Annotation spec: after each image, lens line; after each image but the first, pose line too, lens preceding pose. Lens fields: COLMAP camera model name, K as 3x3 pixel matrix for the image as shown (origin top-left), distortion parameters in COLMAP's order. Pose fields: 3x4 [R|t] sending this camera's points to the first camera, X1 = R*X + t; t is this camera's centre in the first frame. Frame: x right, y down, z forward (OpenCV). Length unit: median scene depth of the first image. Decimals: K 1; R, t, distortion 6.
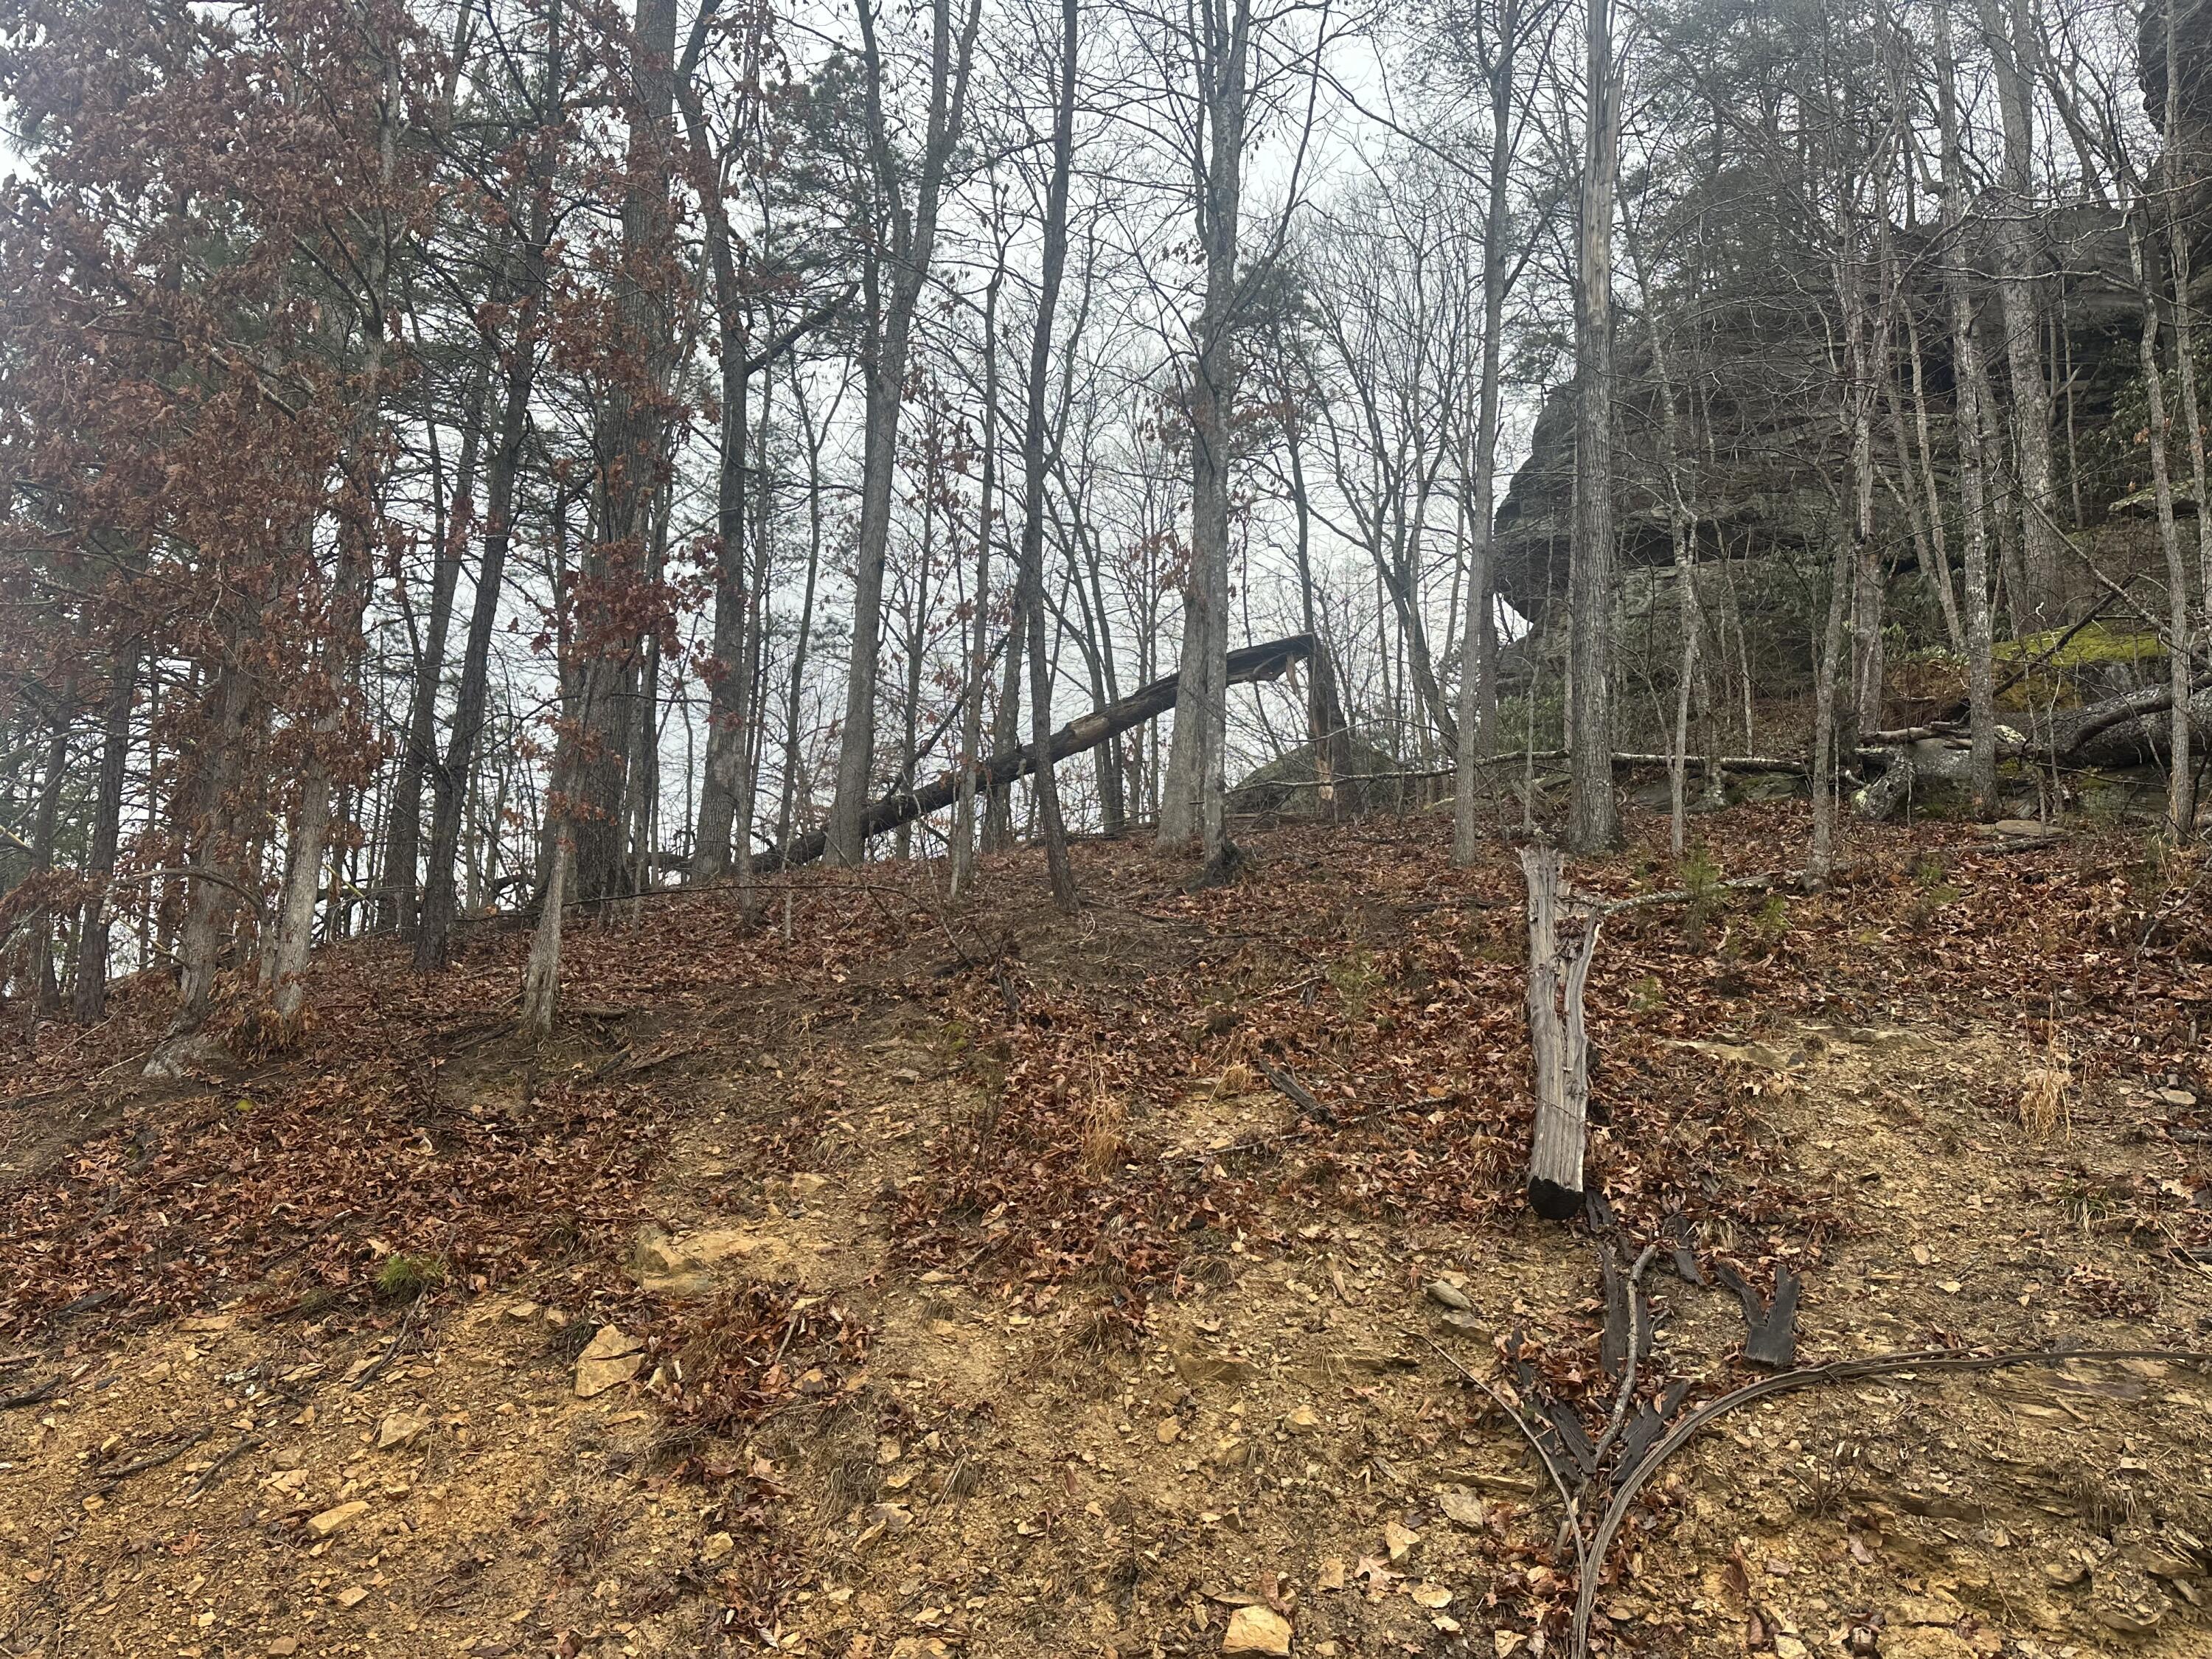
lens RADIAL K [[1545.1, 0, 1096.9], [0, 1545.1, 820.8], [0, 0, 1]] dist [0.064585, -0.078003]
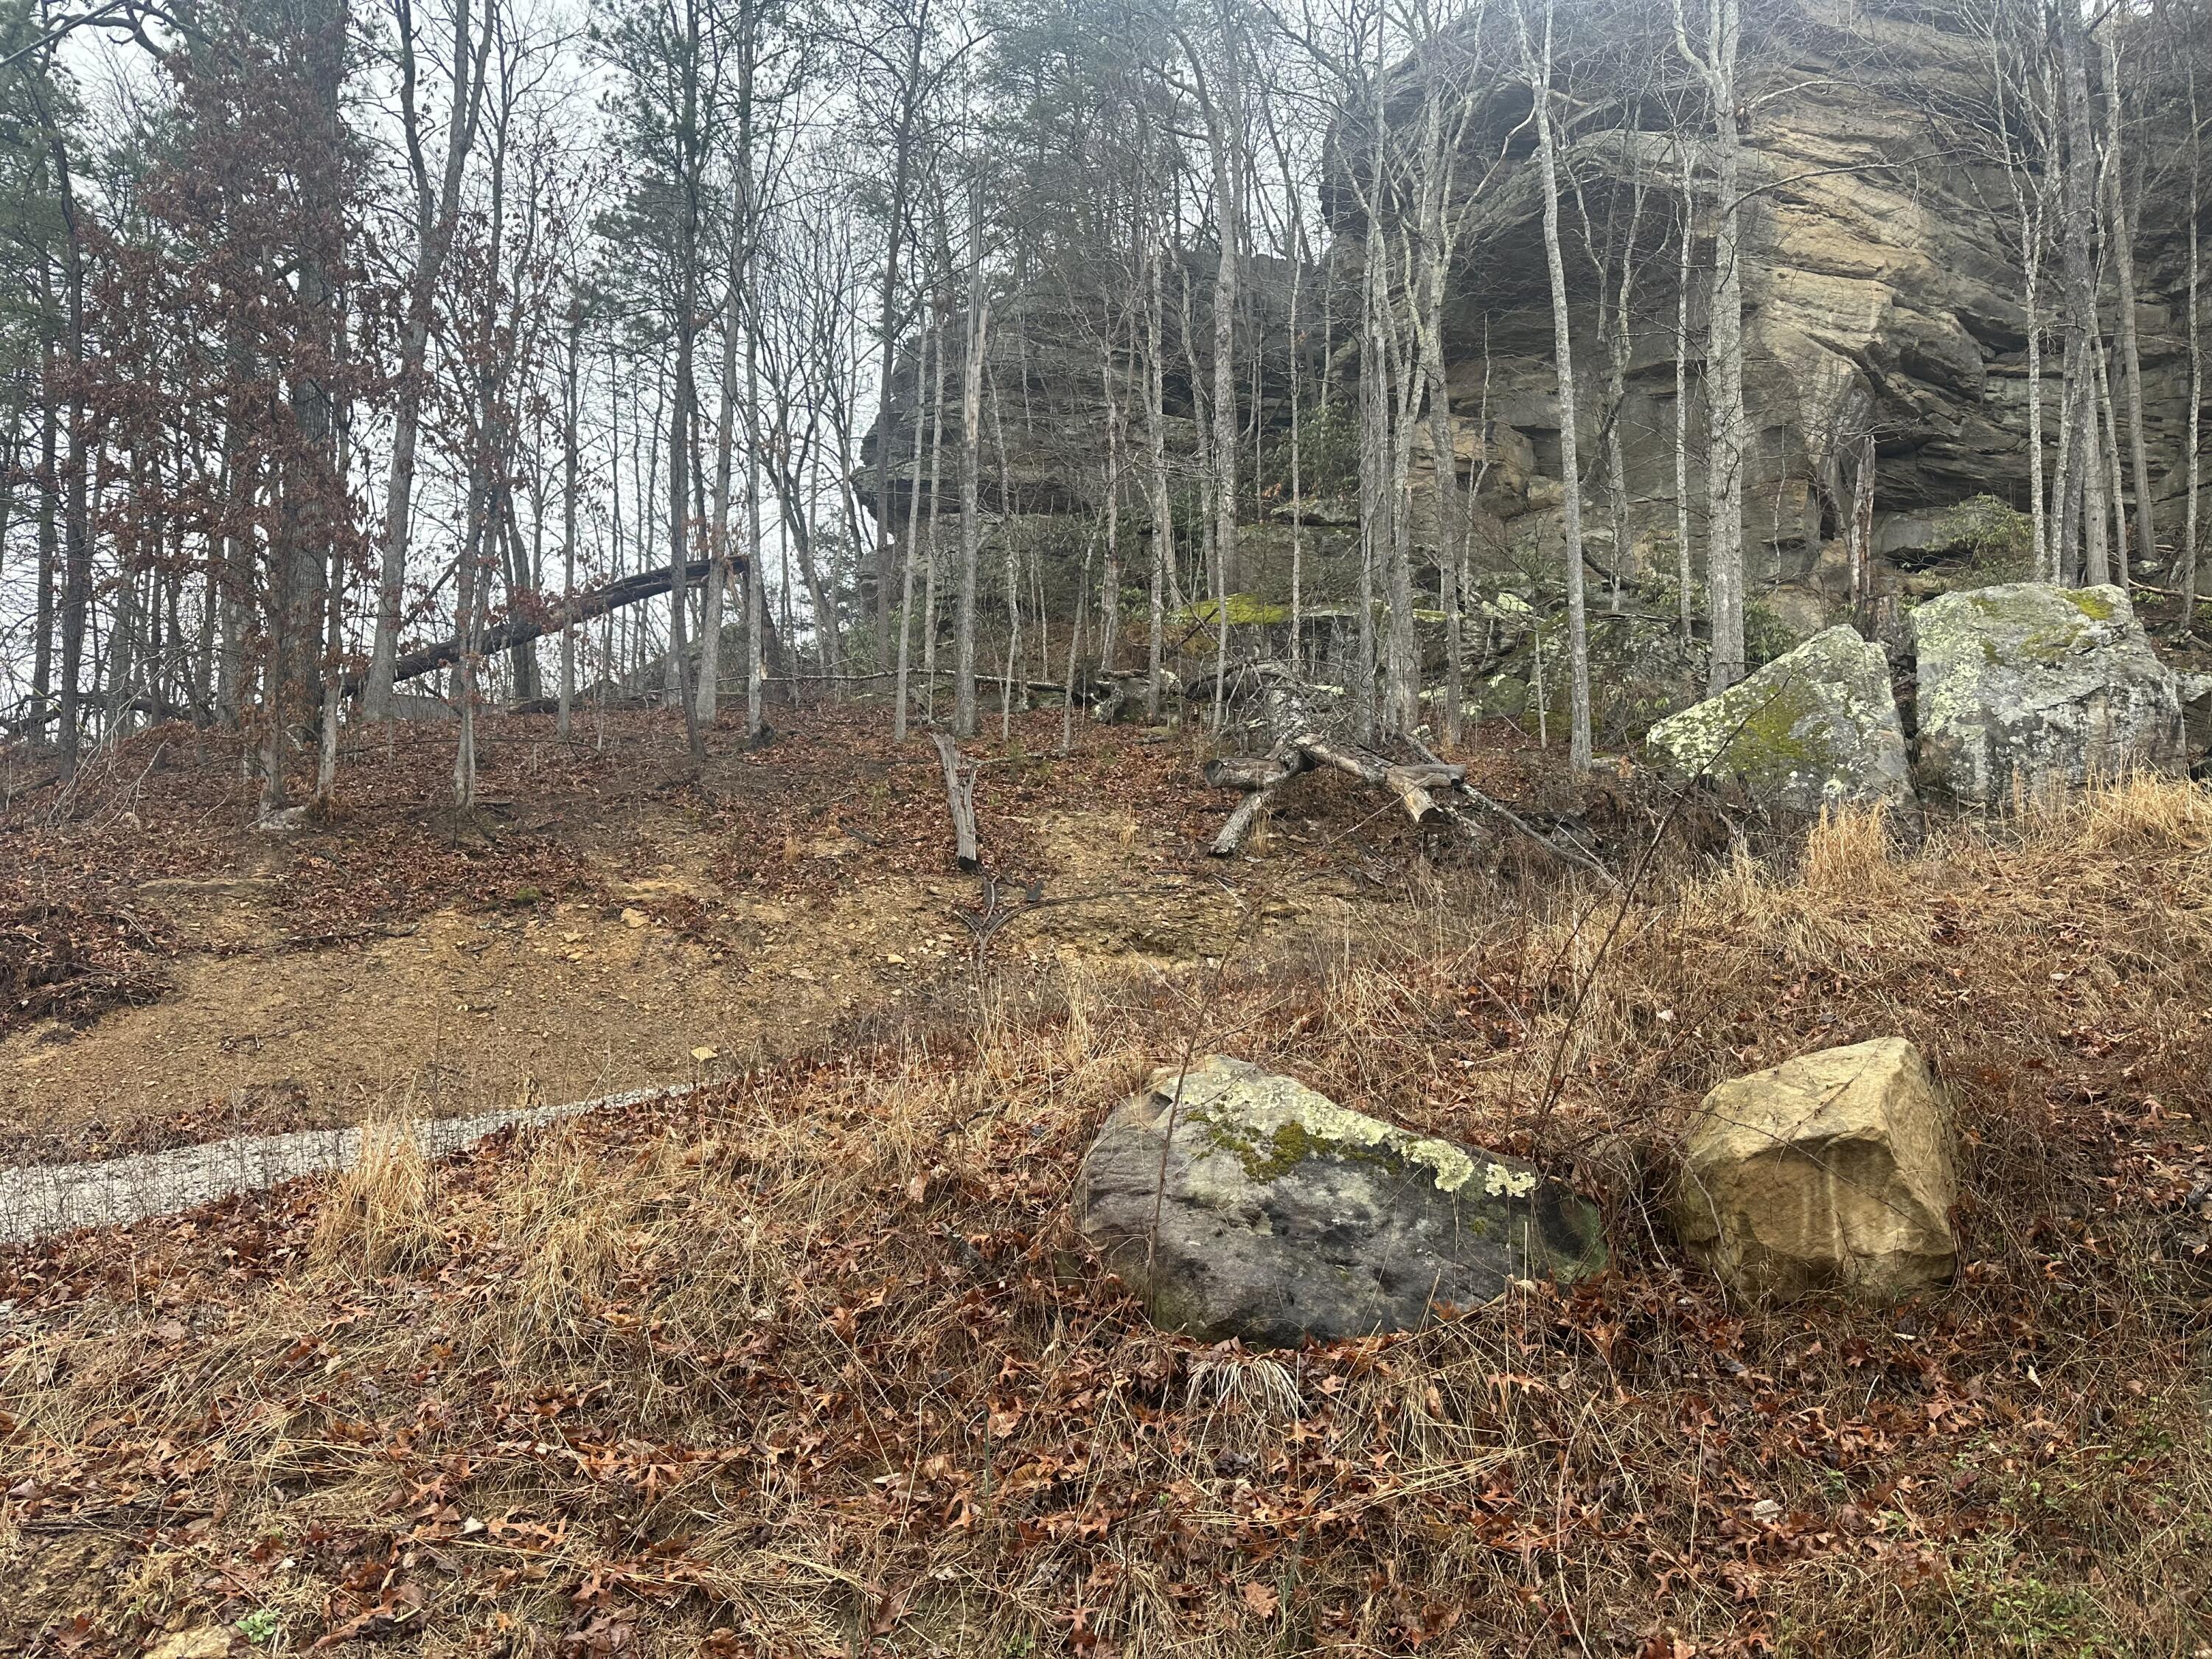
lens RADIAL K [[1545.1, 0, 1104.3], [0, 1545.1, 842.7], [0, 0, 1]] dist [0.064585, -0.078003]
pose [[0.906759, 0.001685, 0.421647, -0.251938], [-0.045159, 0.994628, 0.093139, -0.026990], [-0.419225, -0.103496, 0.901964, -0.618038]]
